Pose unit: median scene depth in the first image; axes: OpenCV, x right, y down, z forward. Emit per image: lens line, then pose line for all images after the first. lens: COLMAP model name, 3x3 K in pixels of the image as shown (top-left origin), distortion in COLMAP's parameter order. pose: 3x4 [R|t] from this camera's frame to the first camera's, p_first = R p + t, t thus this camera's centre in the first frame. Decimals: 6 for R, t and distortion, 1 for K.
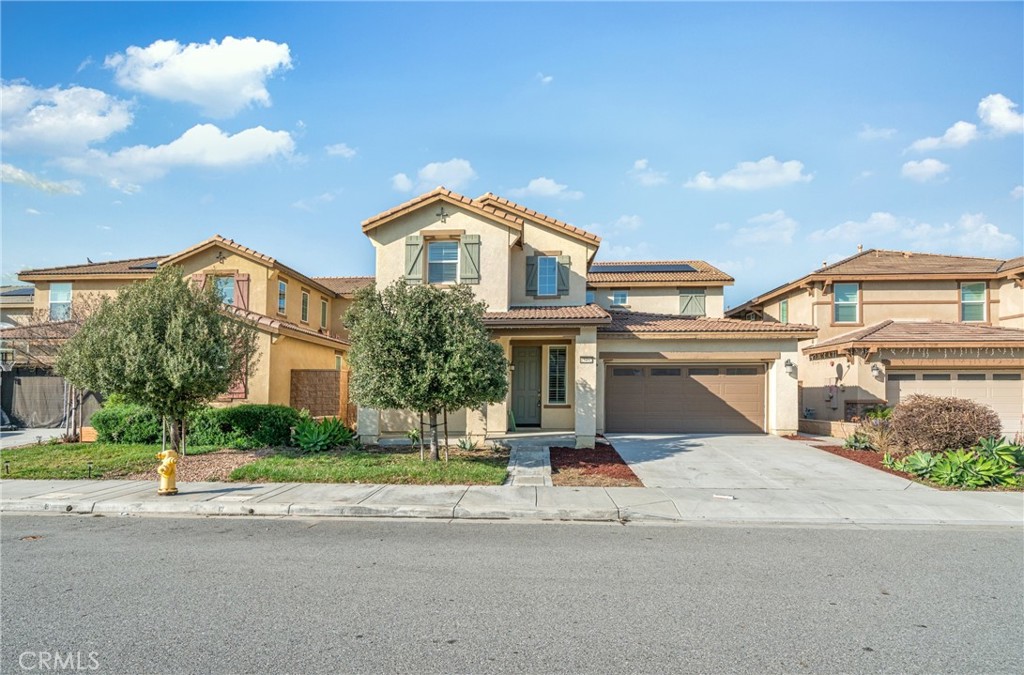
lens RADIAL K [[545.6, 0, 500.8], [0, 545.6, 376.1], [0, 0, 1]] dist [0.001073, 0.000244]
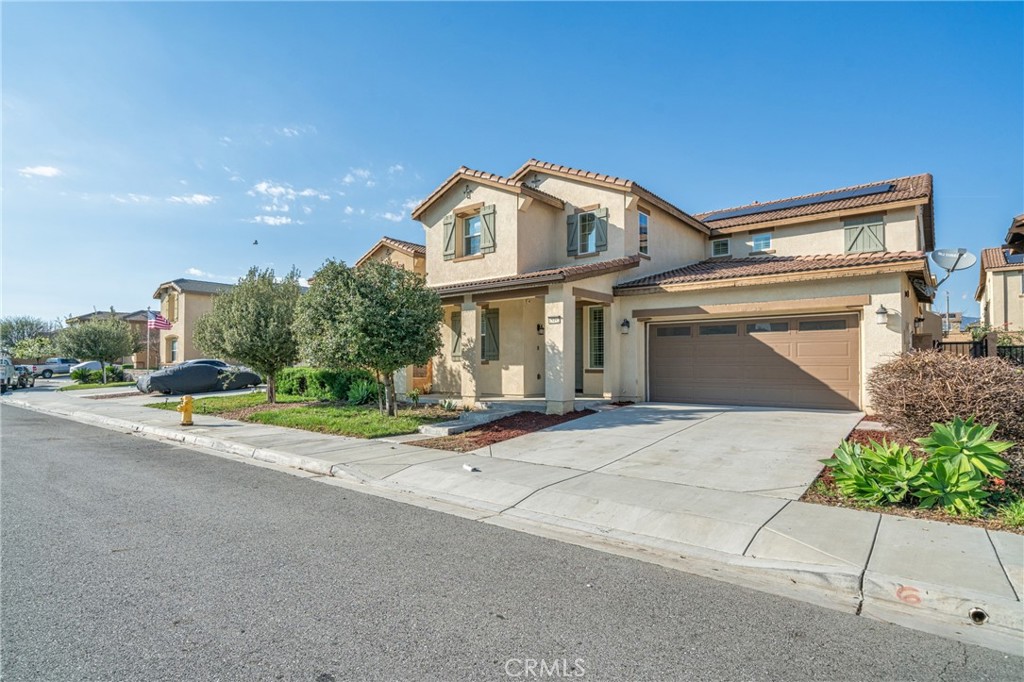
lens RADIAL K [[530.2, 0, 512.4], [0, 530.2, 347.2], [0, 0, 1]] dist [0.000904, 0.000268]
pose [[0.818411, -0.019175, -0.574314, 0.528074], [0.020406, 0.999783, -0.004301, 0.016542], [0.574272, -0.008199, 0.818624, 0.181464]]
